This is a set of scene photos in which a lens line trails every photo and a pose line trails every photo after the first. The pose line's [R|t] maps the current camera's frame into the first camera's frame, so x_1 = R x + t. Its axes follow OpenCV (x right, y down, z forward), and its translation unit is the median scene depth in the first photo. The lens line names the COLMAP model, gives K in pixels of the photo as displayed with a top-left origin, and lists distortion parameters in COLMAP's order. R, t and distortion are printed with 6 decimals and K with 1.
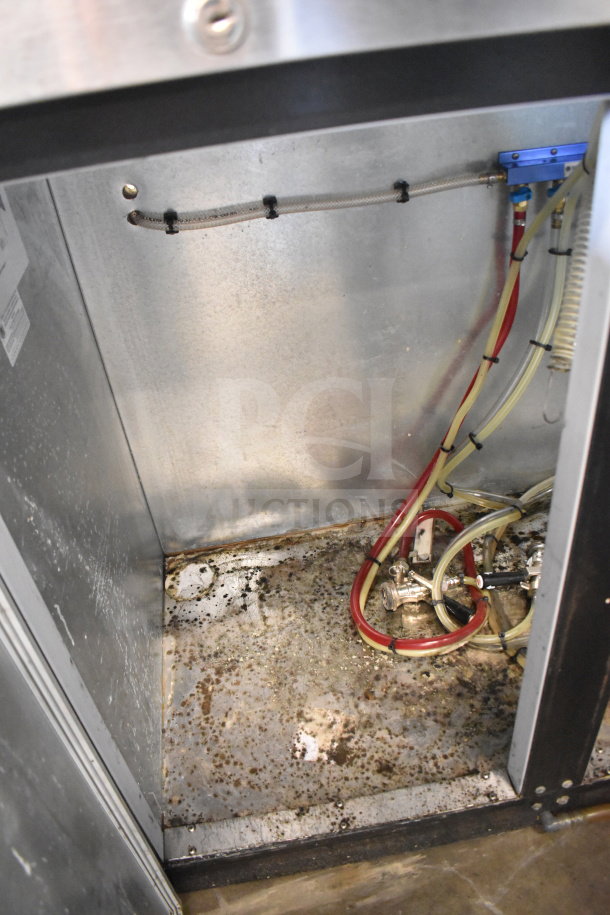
lens RADIAL K [[709.4, 0, 305.0], [0, 709.4, 457.5], [0, 0, 1]] dist [-0.099418, 0.013105]
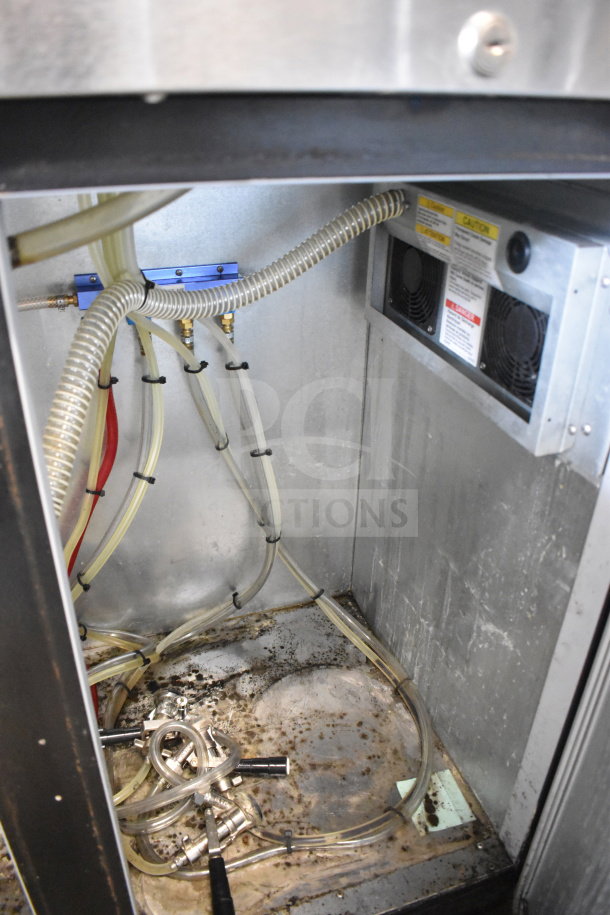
lens RADIAL K [[709.4, 0, 305.0], [0, 709.4, 457.5], [0, 0, 1]] dist [-0.099418, 0.013105]
pose [[0.974092, 0.009621, 0.225947, 0.315012], [0.024197, 0.988925, -0.146429, -0.042537], [-0.224854, 0.148102, 0.963071, 0.046631]]
